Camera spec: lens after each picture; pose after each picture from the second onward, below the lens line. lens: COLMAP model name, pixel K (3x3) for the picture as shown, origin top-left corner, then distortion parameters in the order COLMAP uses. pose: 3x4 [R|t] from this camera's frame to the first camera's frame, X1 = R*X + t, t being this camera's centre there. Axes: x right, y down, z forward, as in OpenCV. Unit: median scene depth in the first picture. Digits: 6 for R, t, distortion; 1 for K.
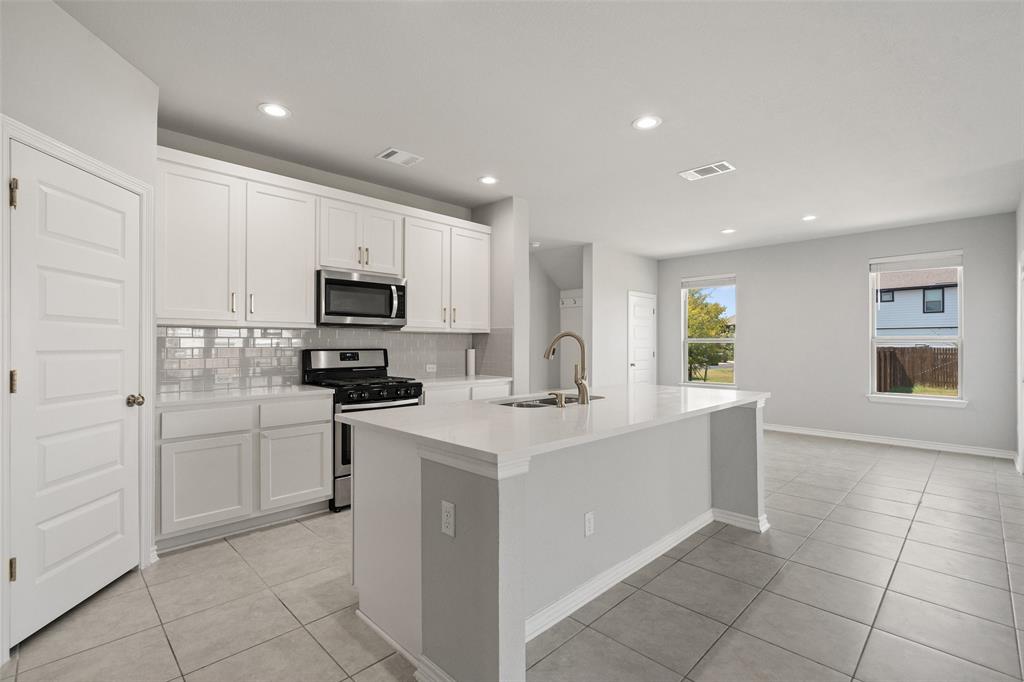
lens RADIAL K [[466.2, 0, 517.0], [0, 466.2, 341.8], [0, 0, 1]] dist [0.000810, 0.000824]
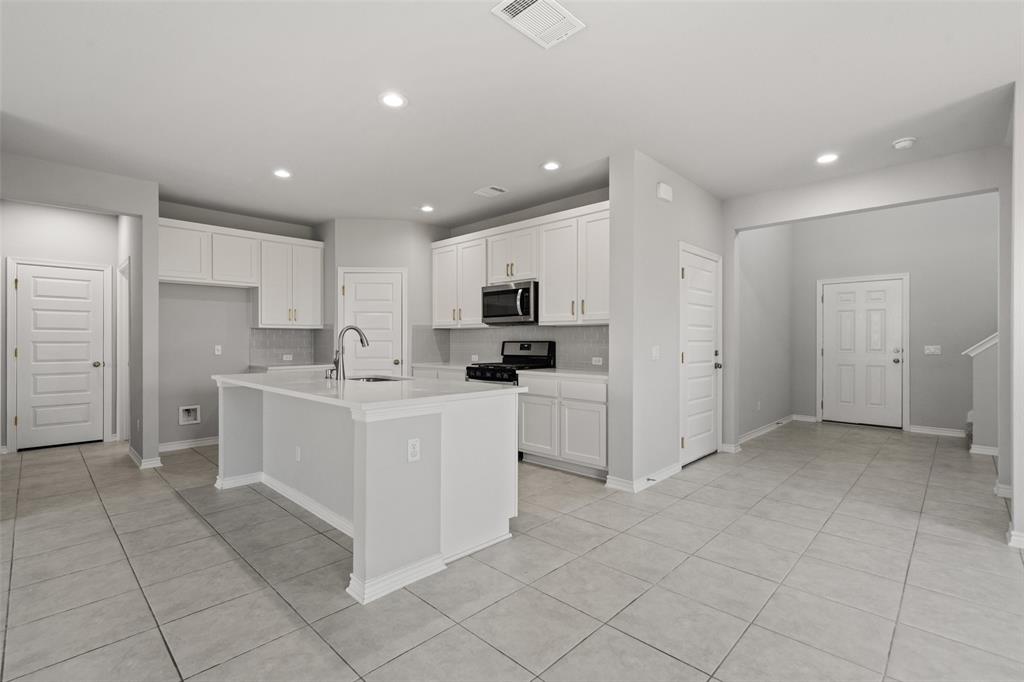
lens RADIAL K [[466.2, 0, 509.3], [0, 466.2, 346.1], [0, 0, 1]] dist [0.000810, 0.000824]
pose [[0.011765, 0.008436, -0.999895, 0.796646], [0.005949, 0.999946, 0.008507, 0.015203], [0.999913, -0.006049, 0.011714, 0.793735]]
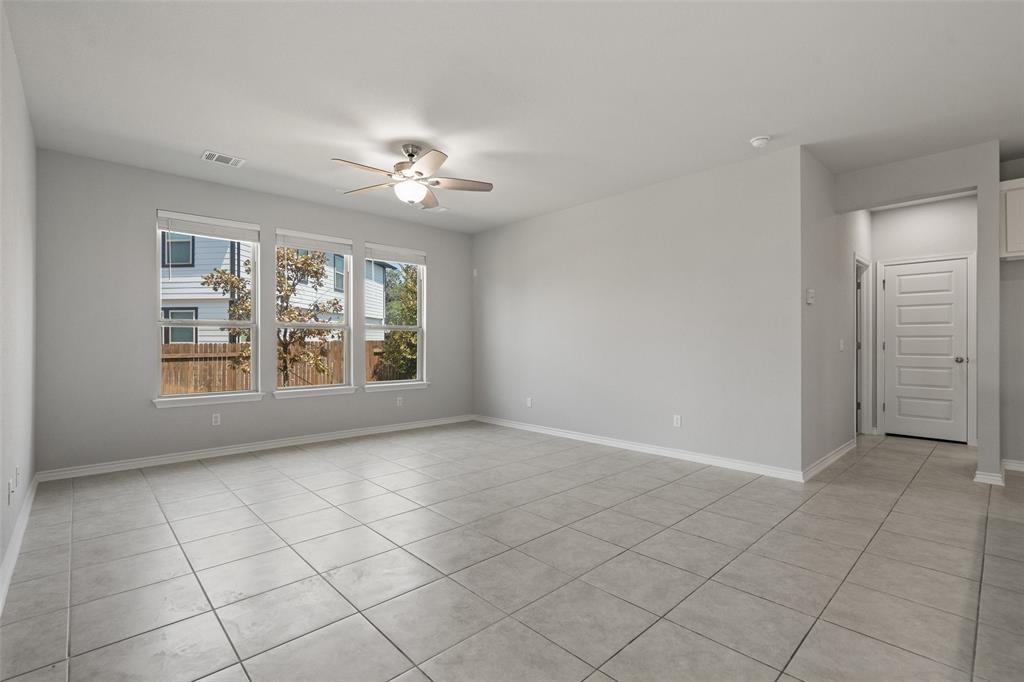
lens RADIAL K [[466.2, 0, 510.6], [0, 466.2, 341.5], [0, 0, 1]] dist [0.000810, 0.000824]
pose [[-0.999442, -0.001956, 0.033350, 0.633546], [-0.002229, 0.999964, -0.008148, 0.032500], [-0.033333, -0.008218, -0.999411, 0.893333]]
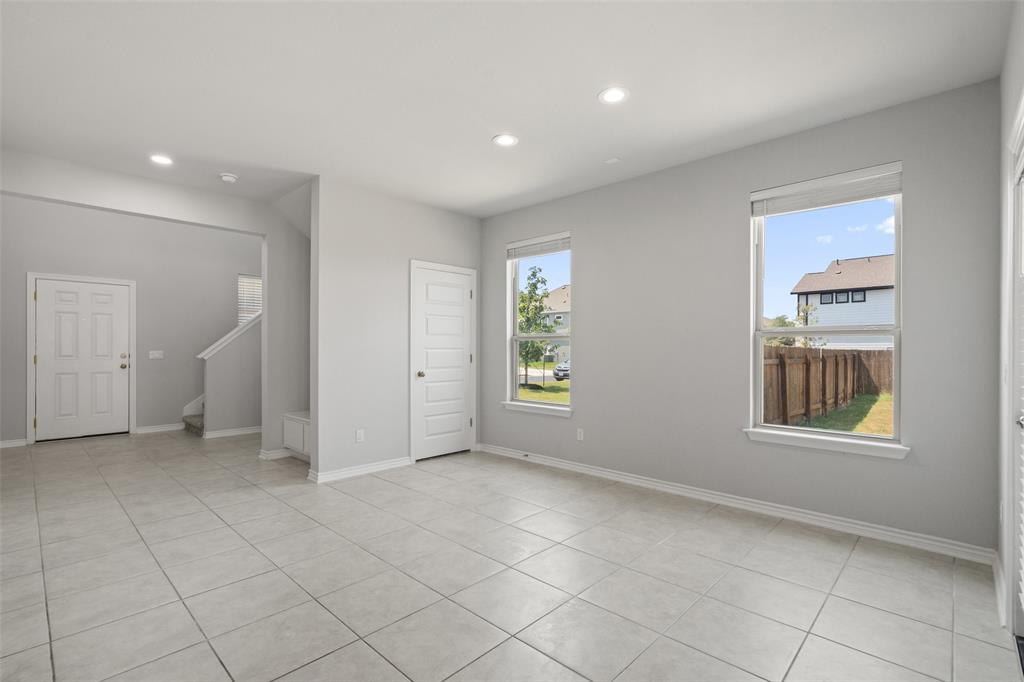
lens RADIAL K [[466.2, 0, 517.5], [0, 466.2, 349.5], [0, 0, 1]] dist [0.000810, 0.000824]
pose [[0.999662, 0.000786, 0.025974, 0.577169], [-0.001028, 0.999956, 0.009277, 0.013988], [-0.025965, -0.009300, 0.999620, 0.547876]]
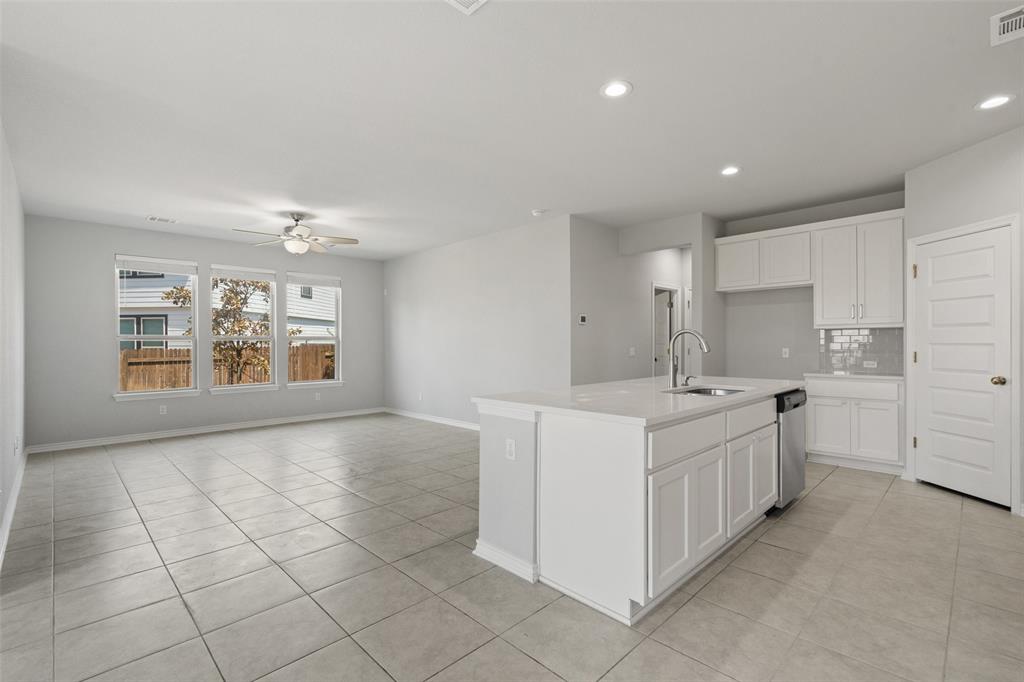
lens RADIAL K [[466.2, 0, 509.6], [0, 466.2, 343.6], [0, 0, 1]] dist [0.000810, 0.000824]
pose [[-0.999961, 0.001940, 0.008596, 0.306851], [0.001913, 0.999993, -0.003147, 0.009968], [-0.008602, -0.003130, -0.999958, 1.225742]]
